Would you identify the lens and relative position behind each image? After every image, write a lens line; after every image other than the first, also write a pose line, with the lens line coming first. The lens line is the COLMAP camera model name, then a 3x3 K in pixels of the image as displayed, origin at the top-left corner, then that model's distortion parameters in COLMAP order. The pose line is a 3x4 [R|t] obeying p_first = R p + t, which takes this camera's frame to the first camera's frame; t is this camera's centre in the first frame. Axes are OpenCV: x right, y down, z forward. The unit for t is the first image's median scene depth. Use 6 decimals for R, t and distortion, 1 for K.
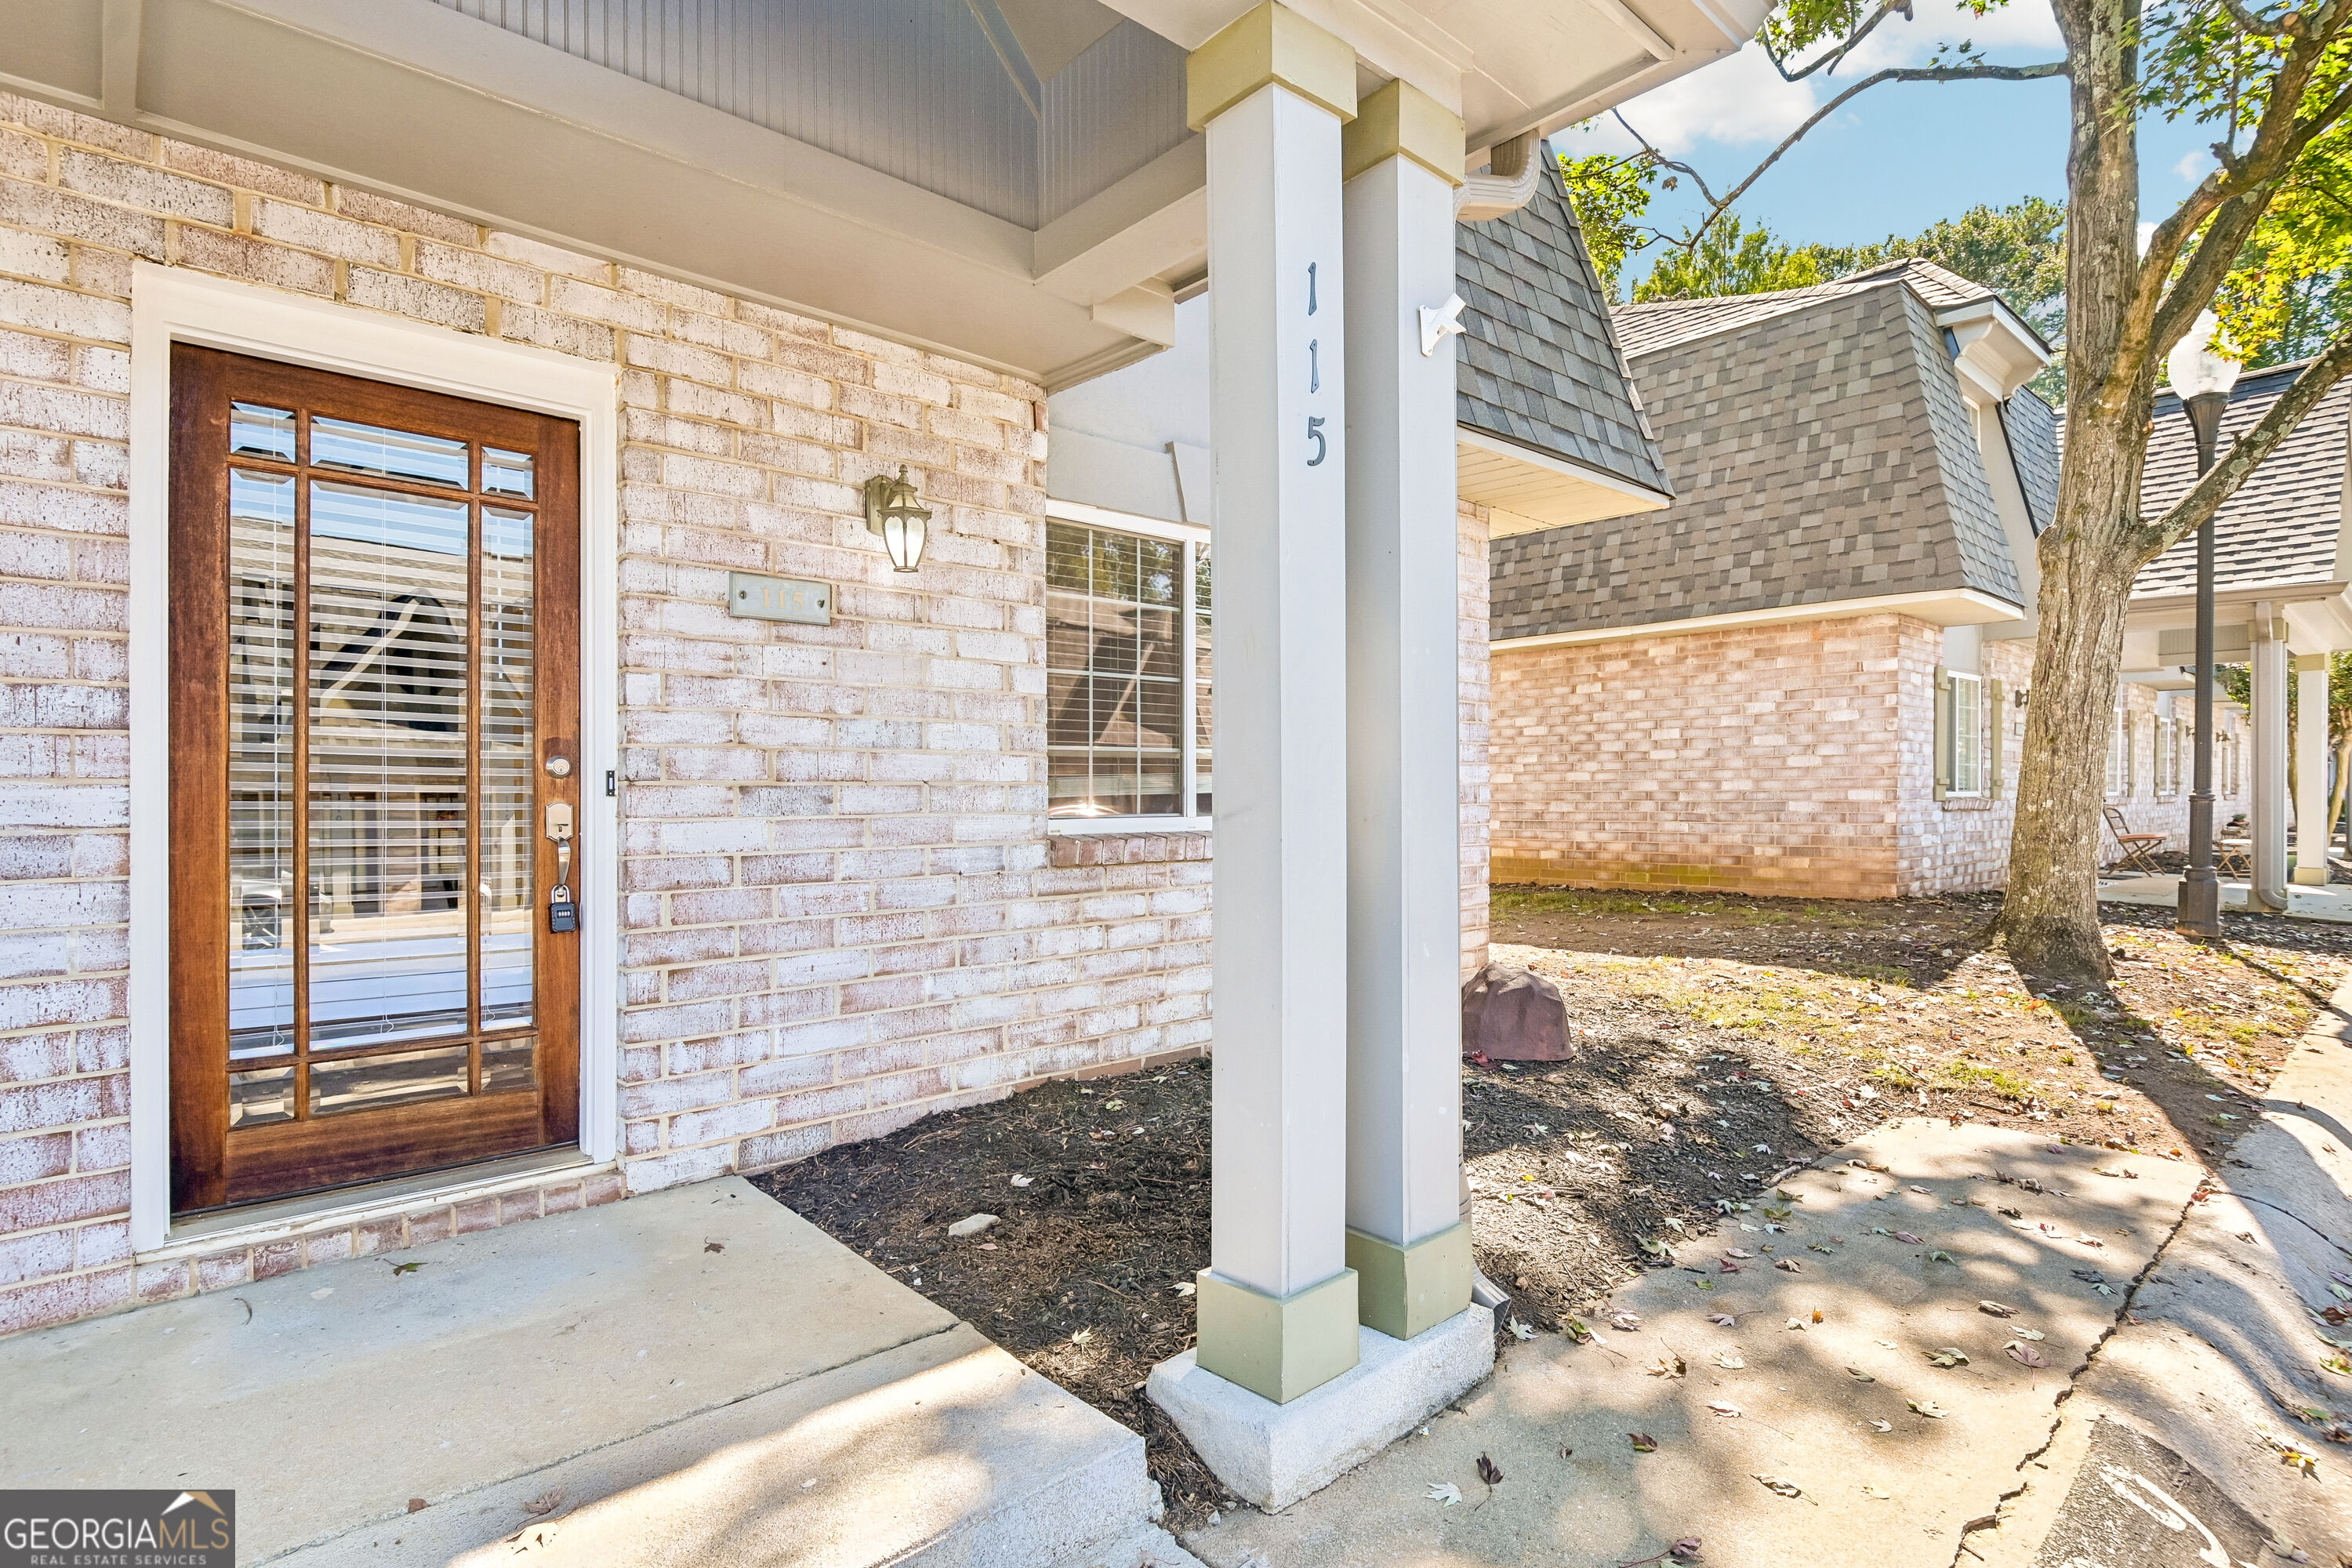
lens RADIAL K [[1339.6, 0, 1353.6], [0, 1339.6, 812.3], [0, 0, 1]] dist [-0.000084, -0.017983]
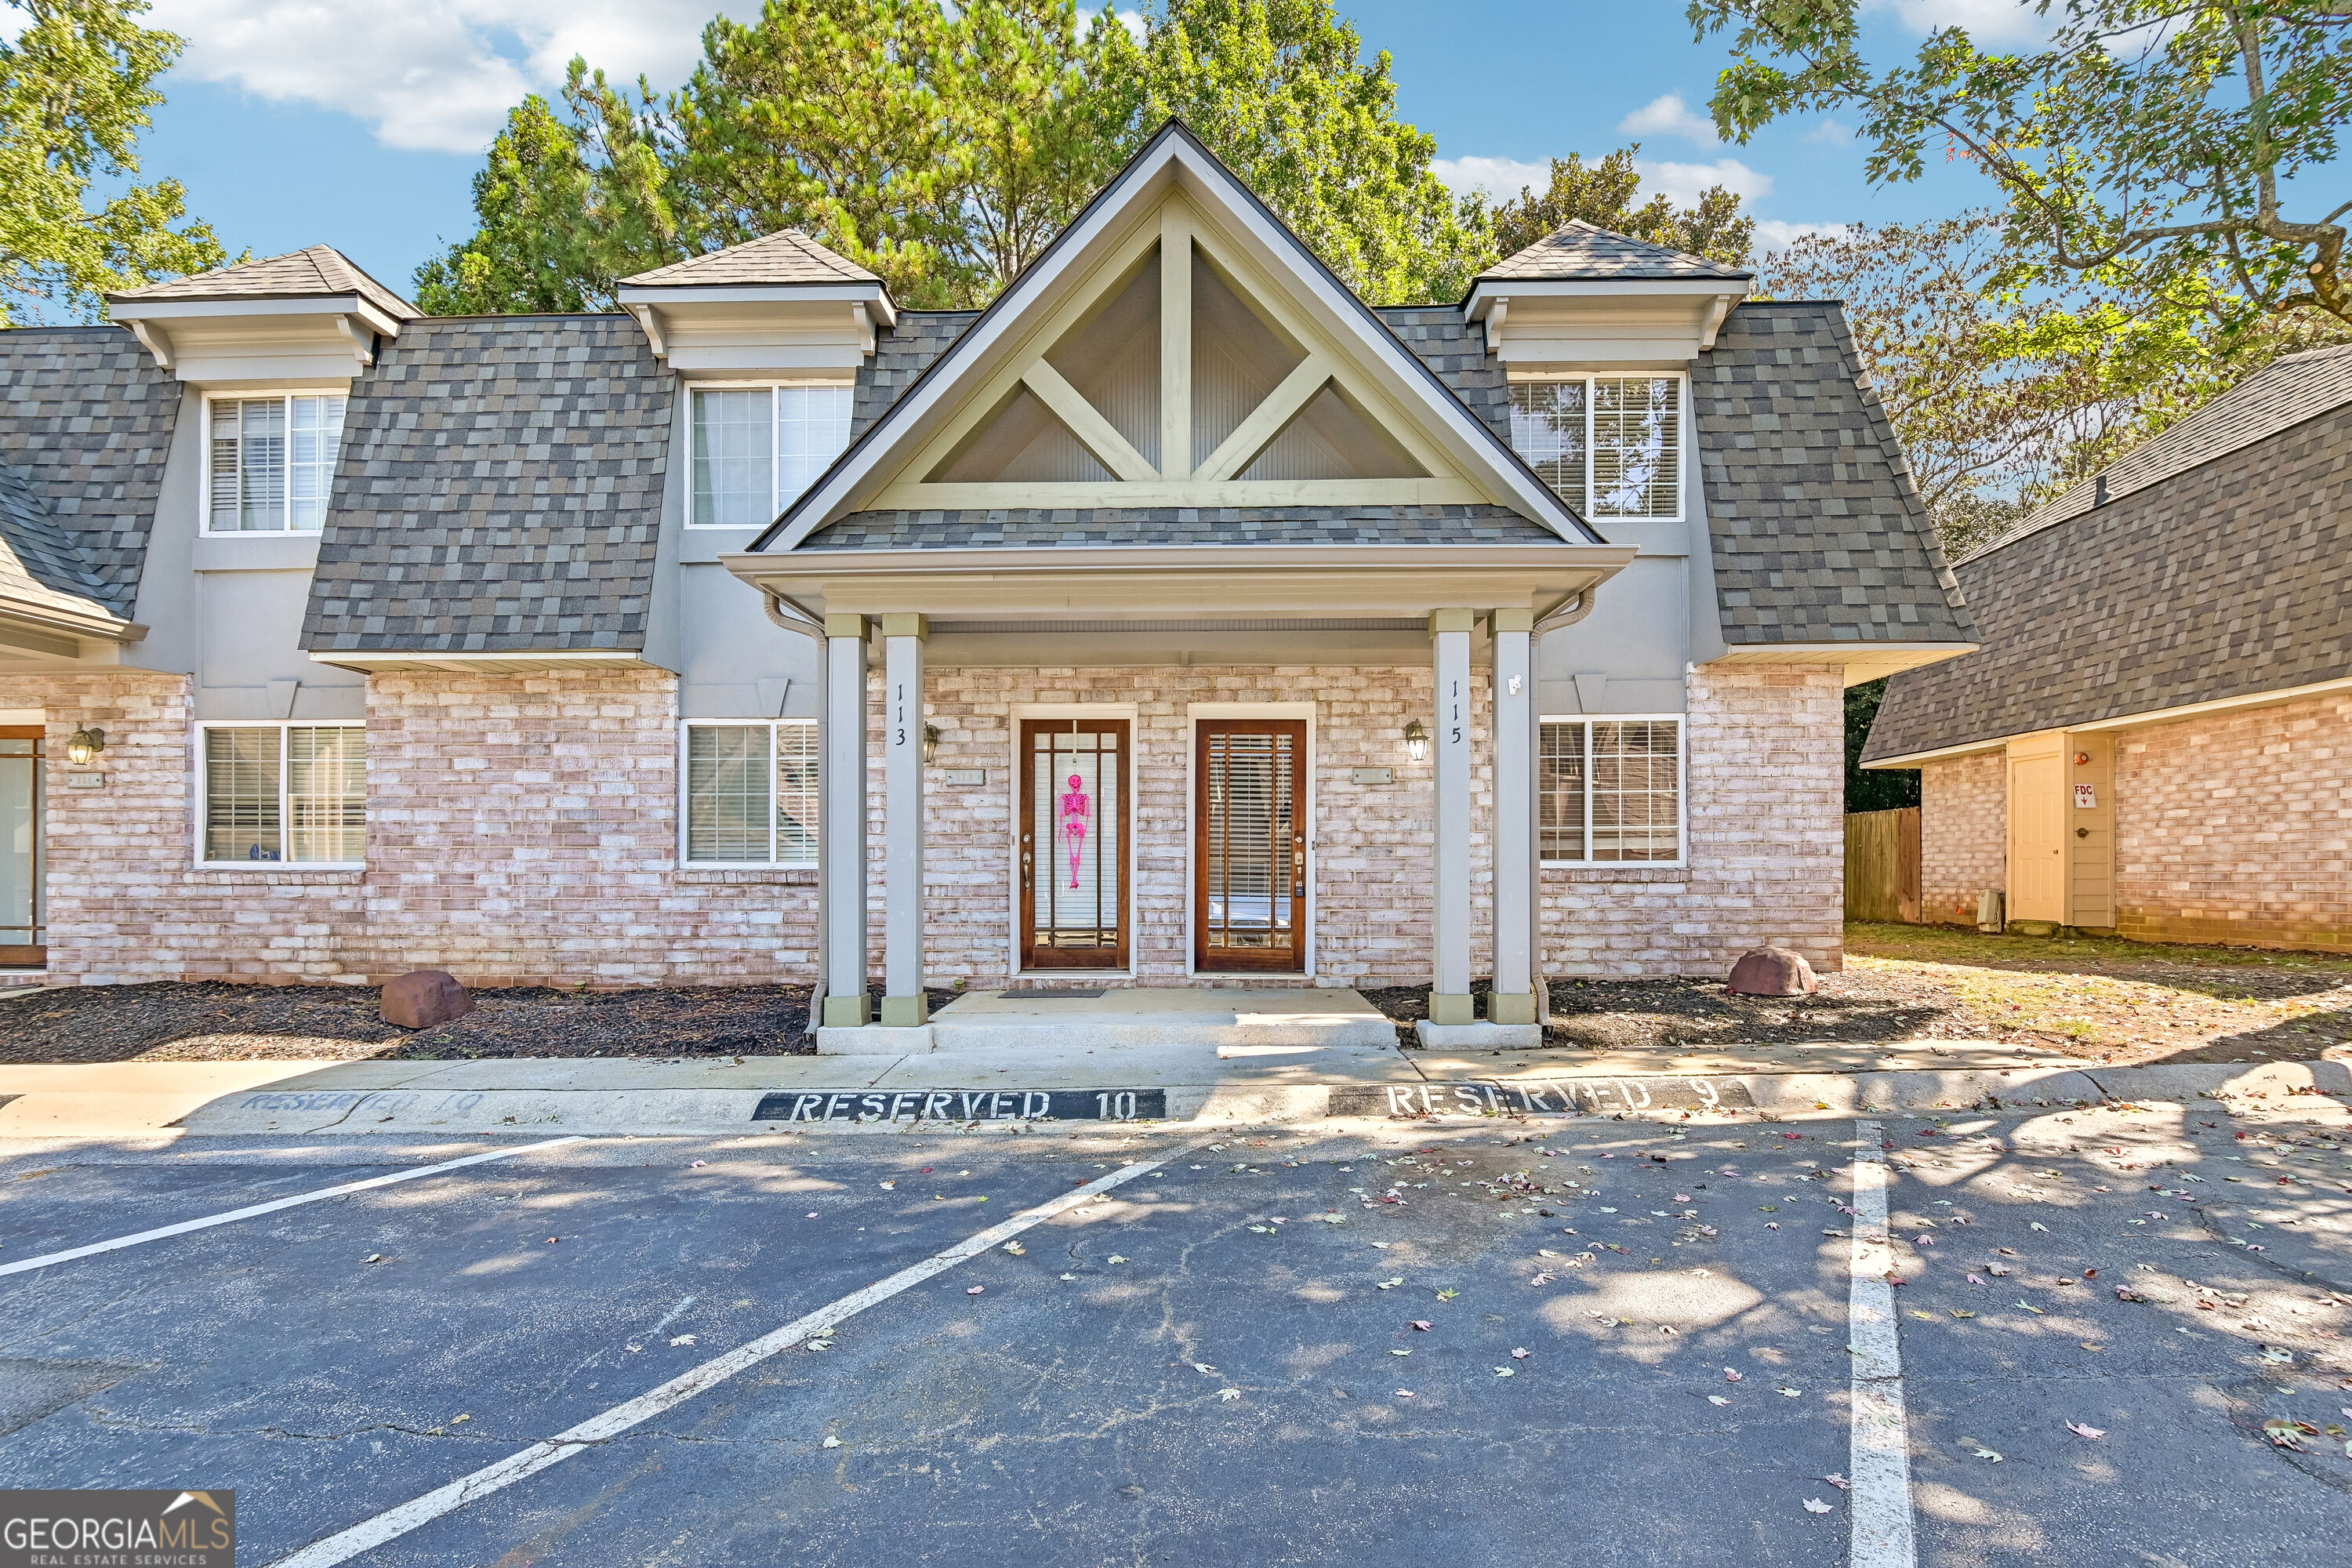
lens RADIAL K [[1993.5, 0, 1173.7], [0, 1993.5, 860.4], [0, 0, 1]] dist [-0.056597, 0.002489]
pose [[0.720369, -0.011062, -0.693503, 1.539895], [-0.006895, 0.999709, -0.023109, 0.077914], [0.693557, 0.021428, 0.720083, -1.606465]]
